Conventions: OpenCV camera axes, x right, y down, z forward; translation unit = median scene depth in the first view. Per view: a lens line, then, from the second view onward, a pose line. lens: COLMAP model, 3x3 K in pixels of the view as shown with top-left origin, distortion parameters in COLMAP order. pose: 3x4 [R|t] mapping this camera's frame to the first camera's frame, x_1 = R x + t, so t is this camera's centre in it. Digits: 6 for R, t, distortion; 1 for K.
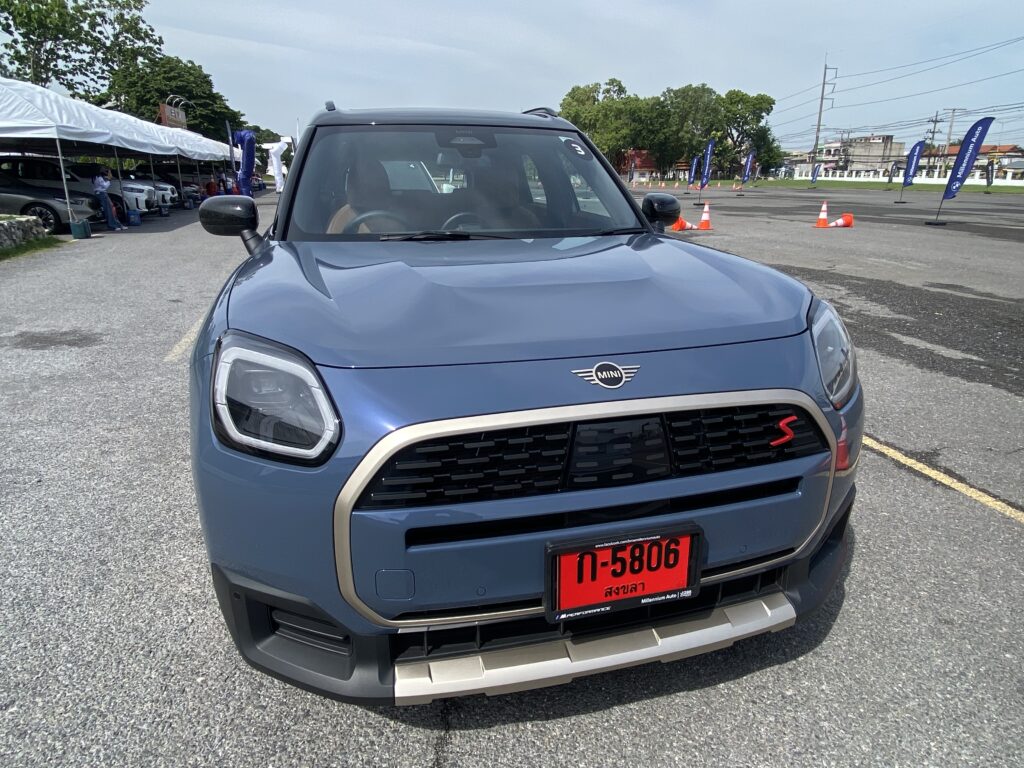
lens RADIAL K [[633.8, 0, 503.7], [0, 633.8, 385.3], [0, 0, 1]] dist [0.008014, -0.013083]
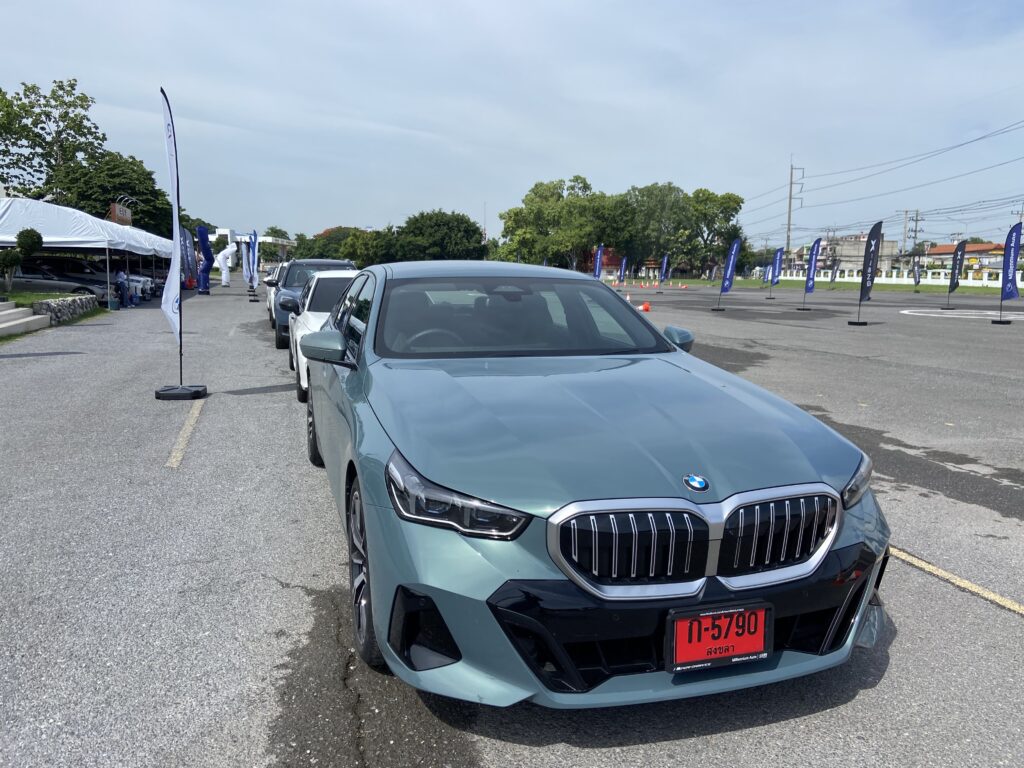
lens RADIAL K [[781.8, 0, 503.6], [0, 781.8, 378.7], [0, 0, 1]] dist [0.068377, -0.086165]
pose [[0.999455, 0.004879, 0.032648, 0.043871], [0.001203, 0.982978, -0.183720, 0.053833], [-0.032989, 0.183659, 0.982436, -0.163982]]
